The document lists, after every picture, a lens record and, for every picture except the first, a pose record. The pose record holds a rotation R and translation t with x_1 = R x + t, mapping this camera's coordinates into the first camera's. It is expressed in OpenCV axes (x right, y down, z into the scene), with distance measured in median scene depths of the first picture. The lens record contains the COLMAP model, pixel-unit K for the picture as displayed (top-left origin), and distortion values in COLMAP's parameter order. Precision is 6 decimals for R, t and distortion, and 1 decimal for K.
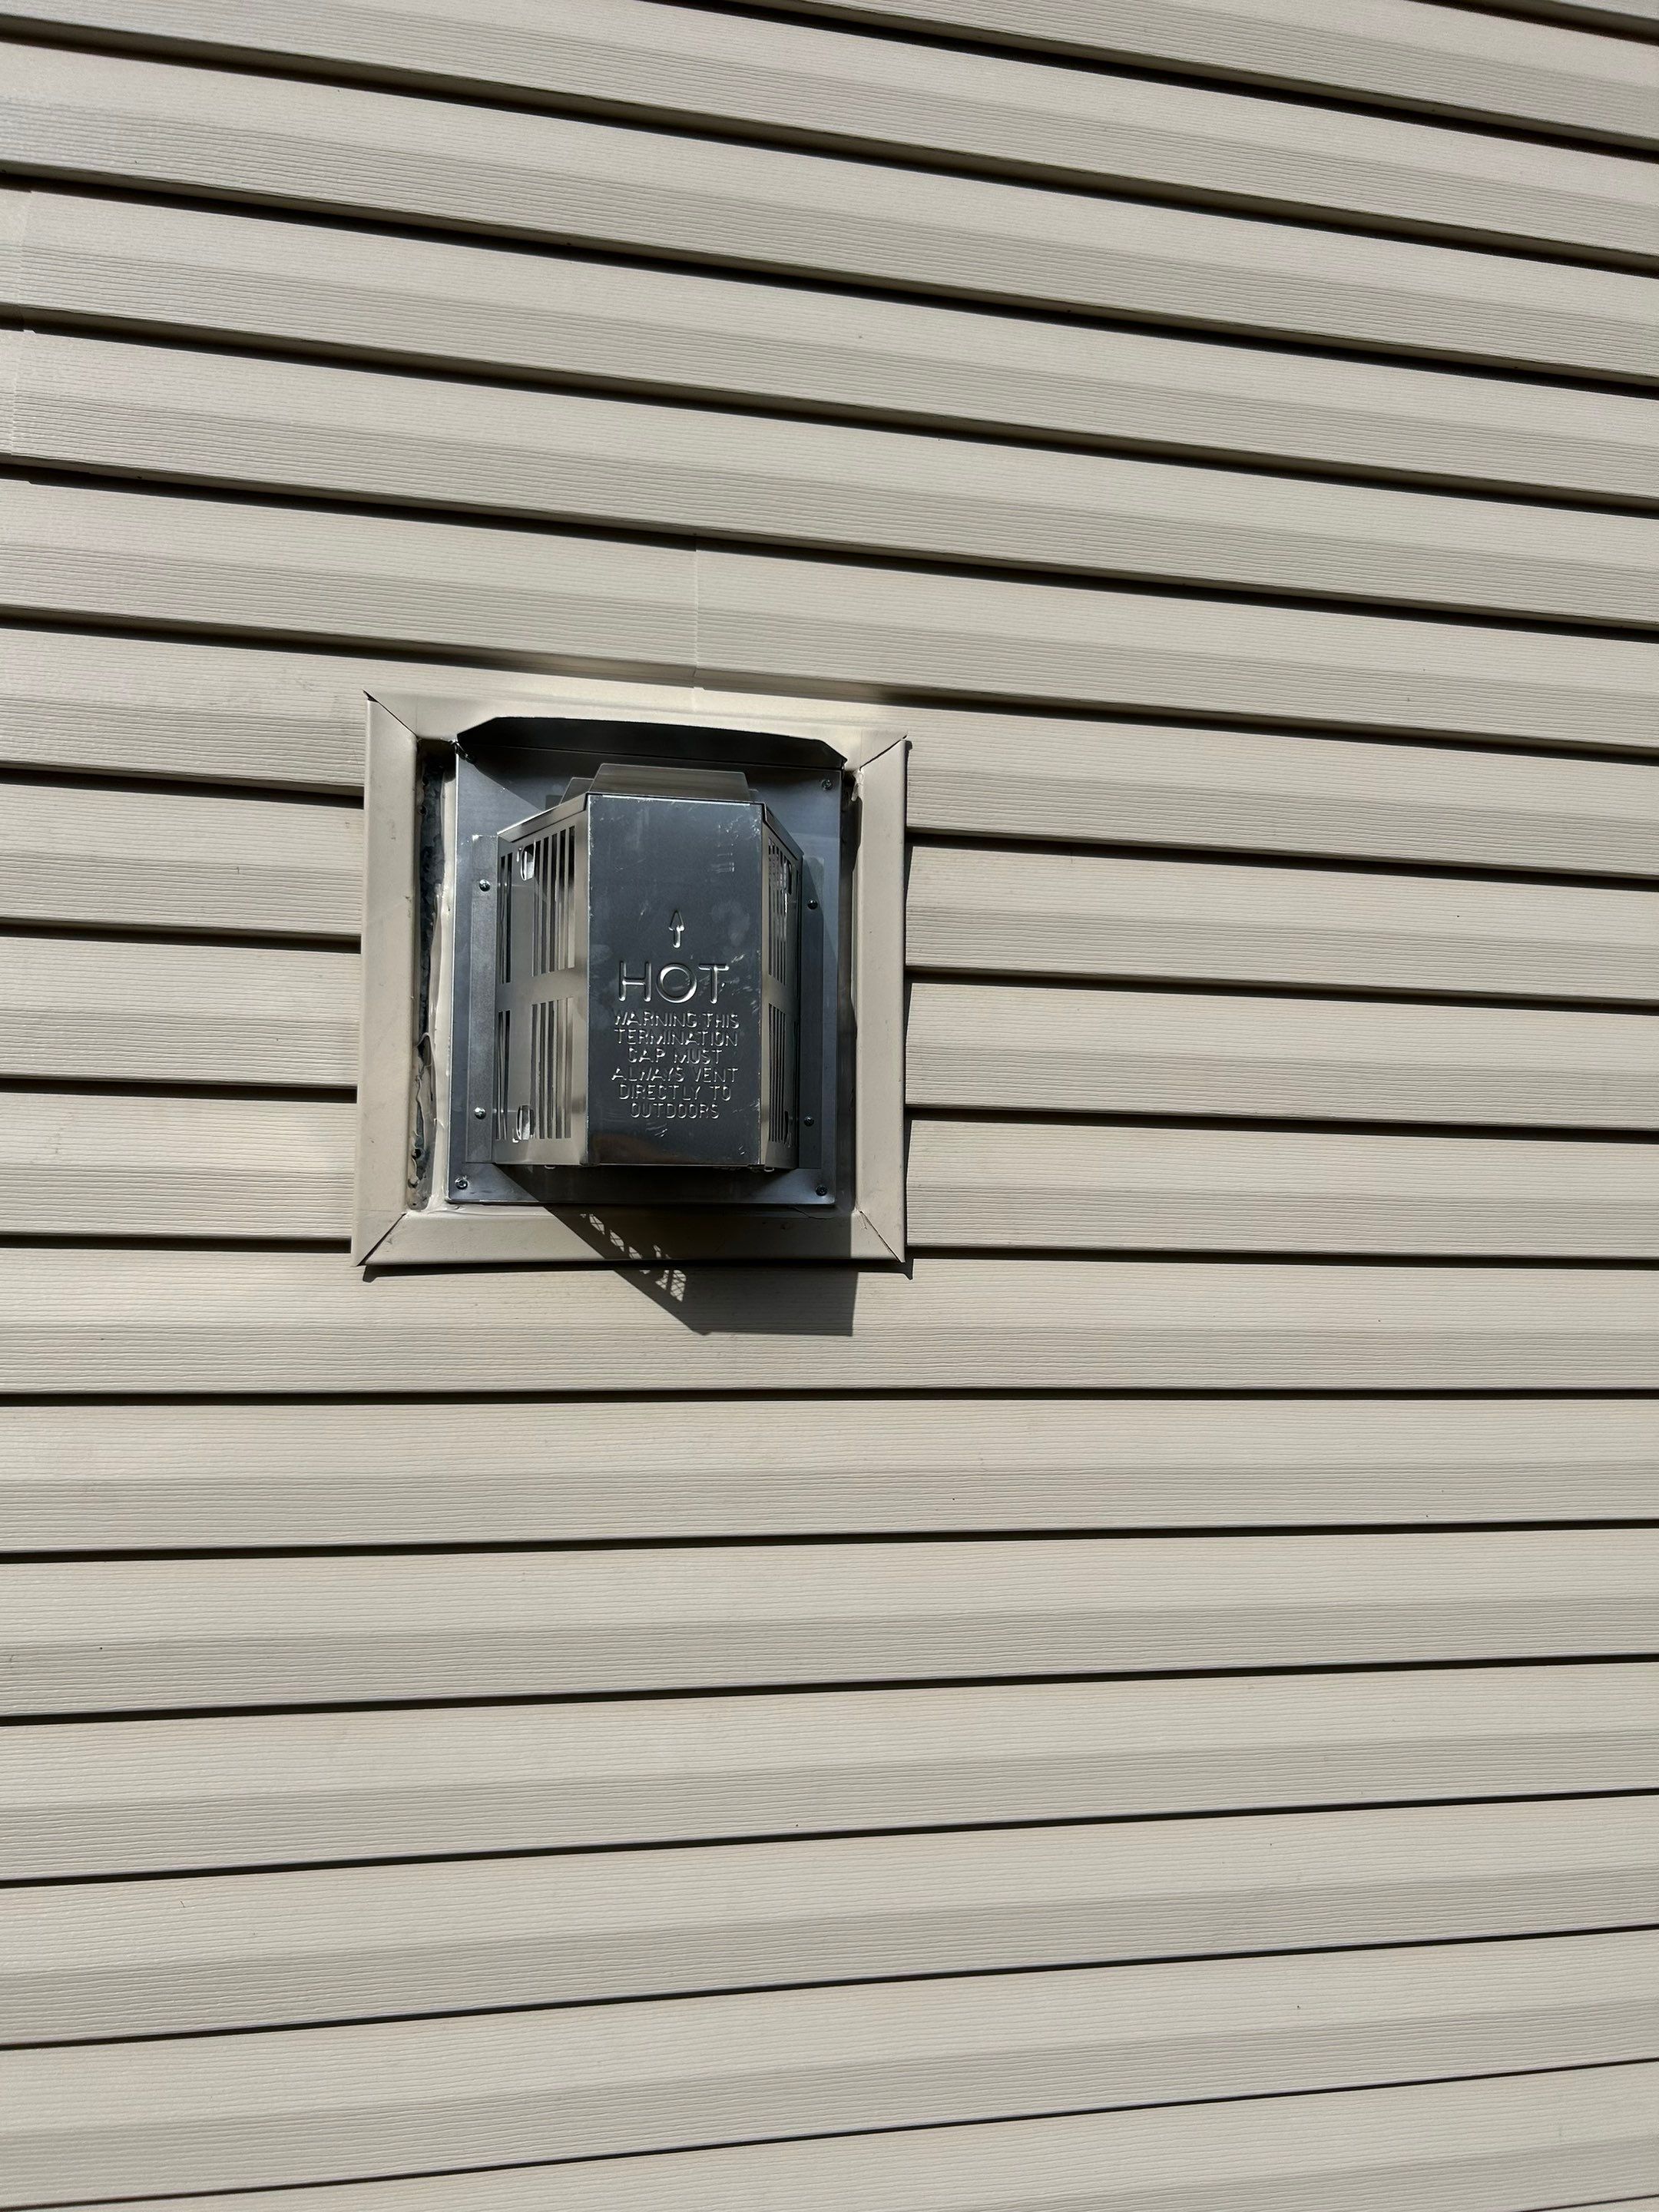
lens RADIAL K [[1700.0, 0, 819.0], [0, 1700.0, 1124.1], [0, 0, 1]] dist [0.080166, -0.098695]
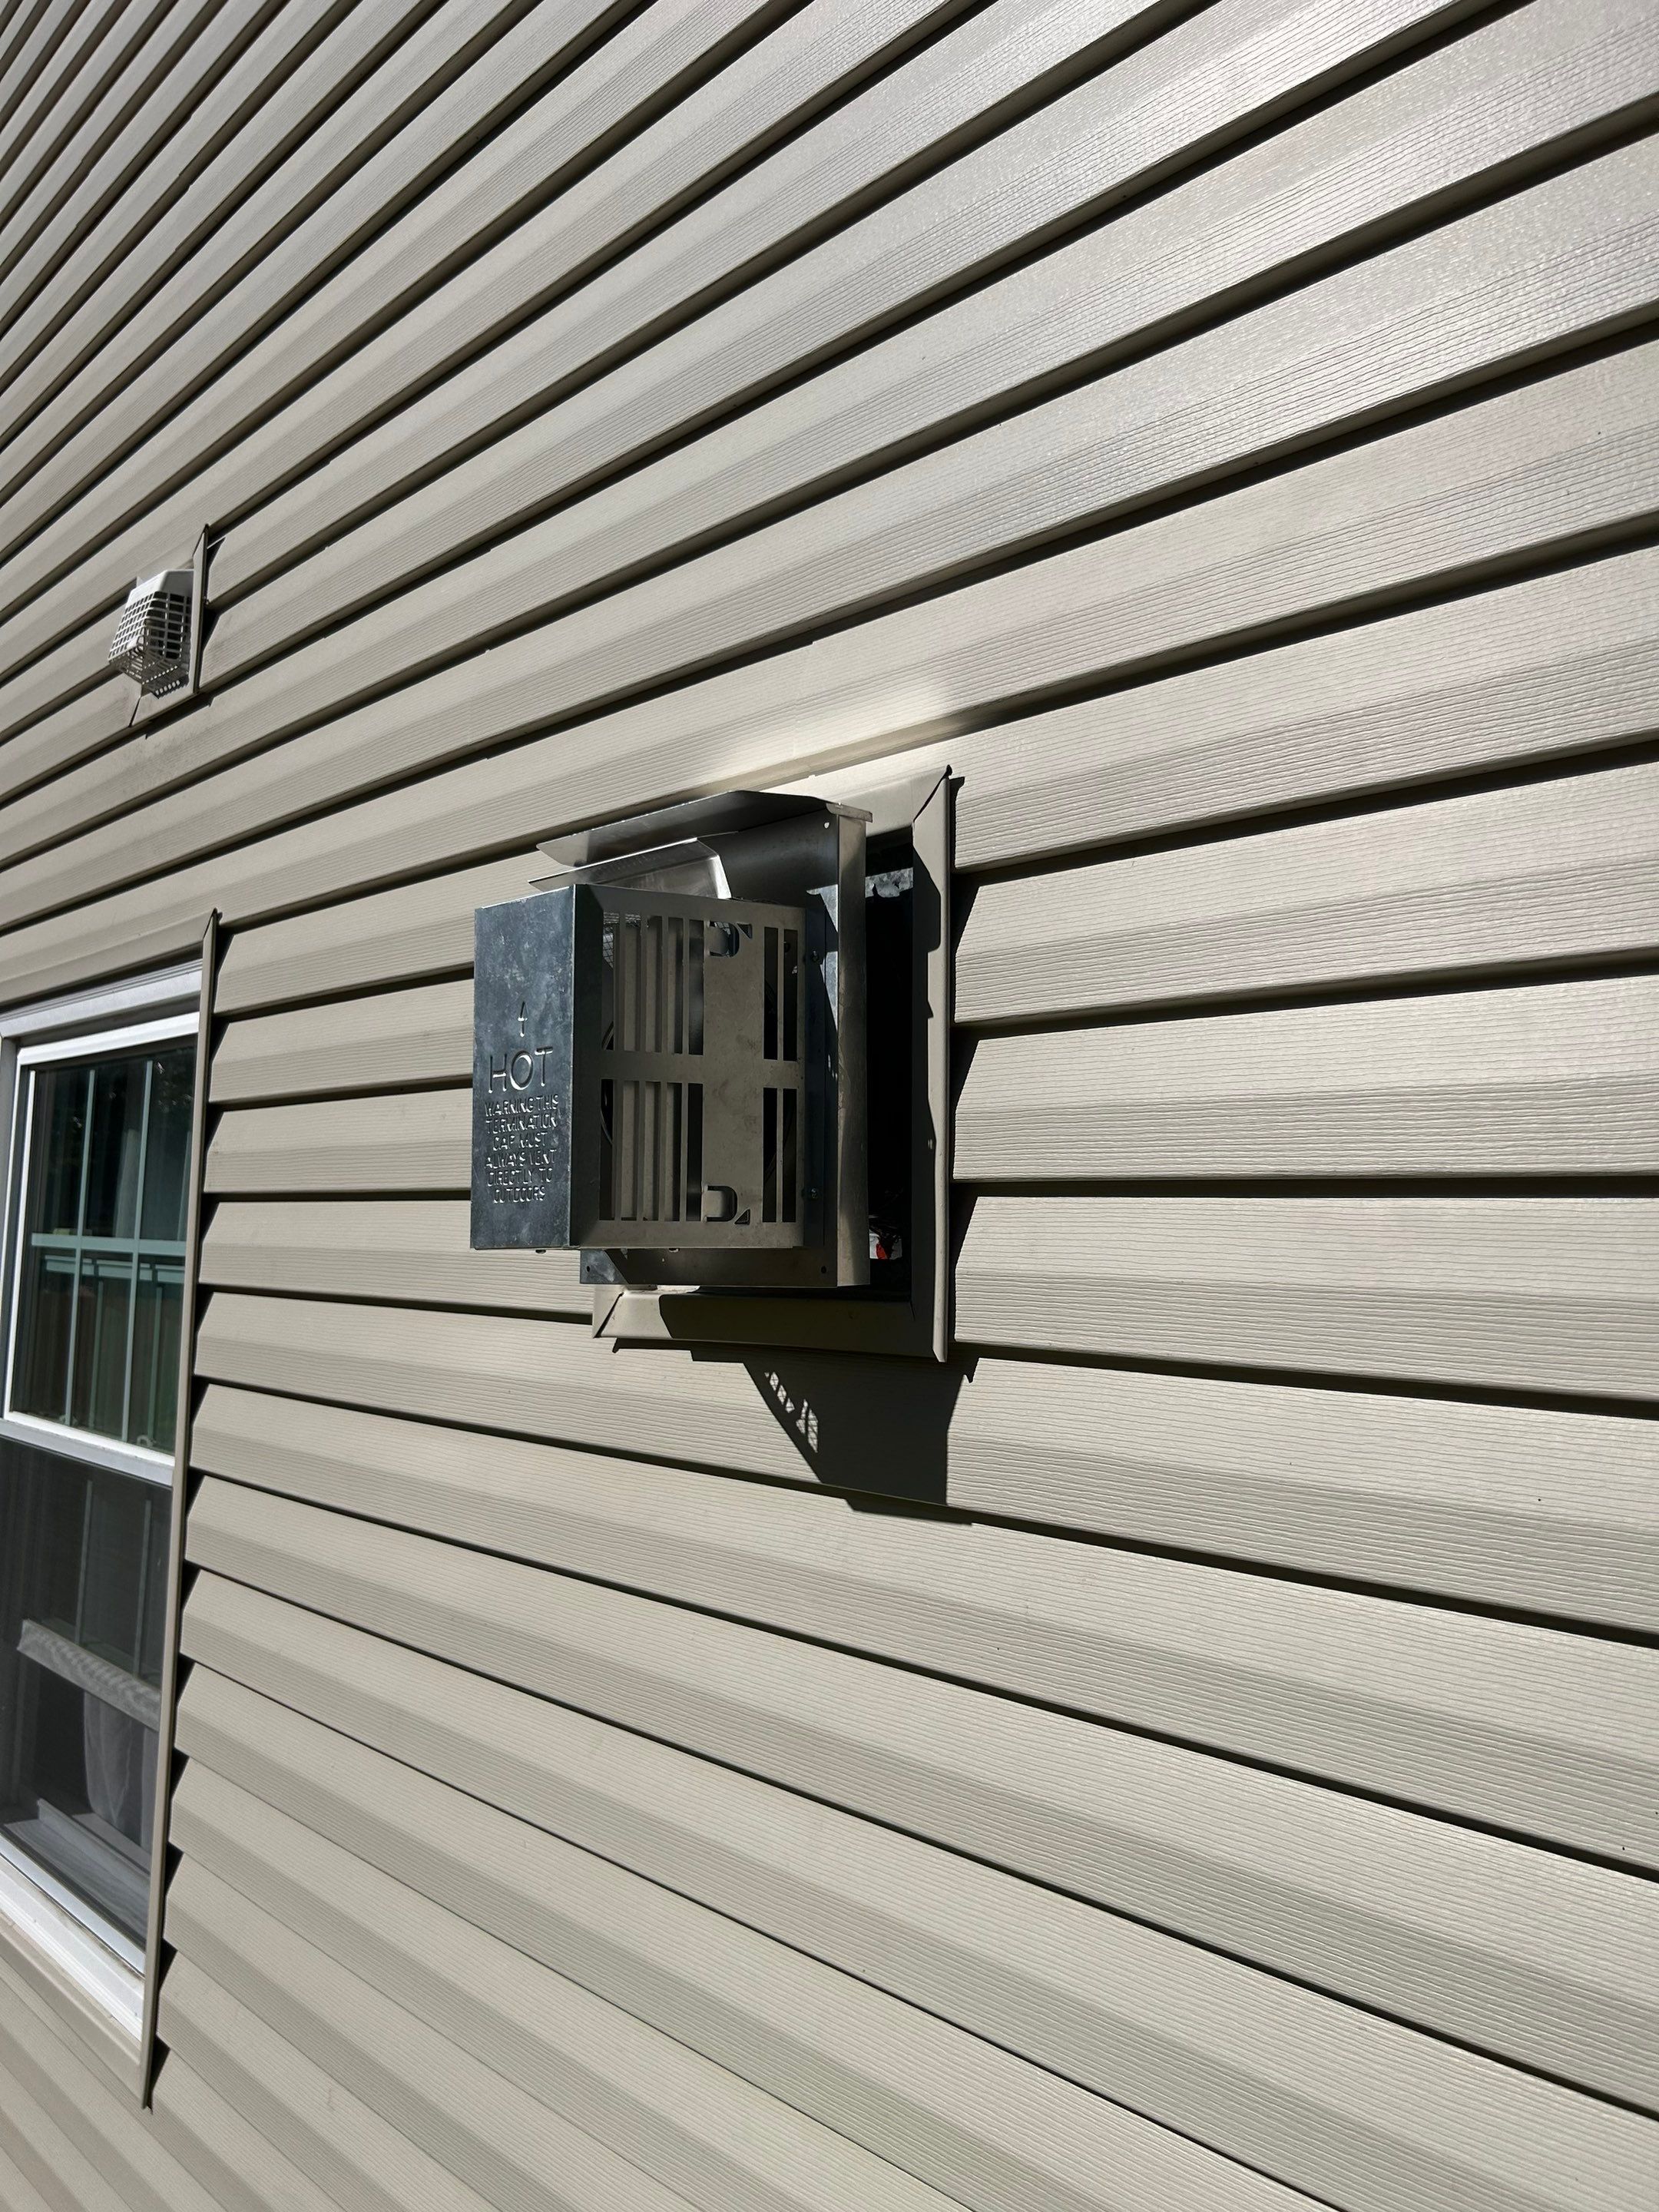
lens RADIAL K [[1700.0, 0, 819.0], [0, 1700.0, 1124.1], [0, 0, 1]] dist [0.080166, -0.098695]
pose [[0.528400, -0.068105, -0.846259, 0.810270], [0.024412, 0.997584, -0.065041, 0.016087], [0.848644, 0.013709, 0.528786, 0.501421]]
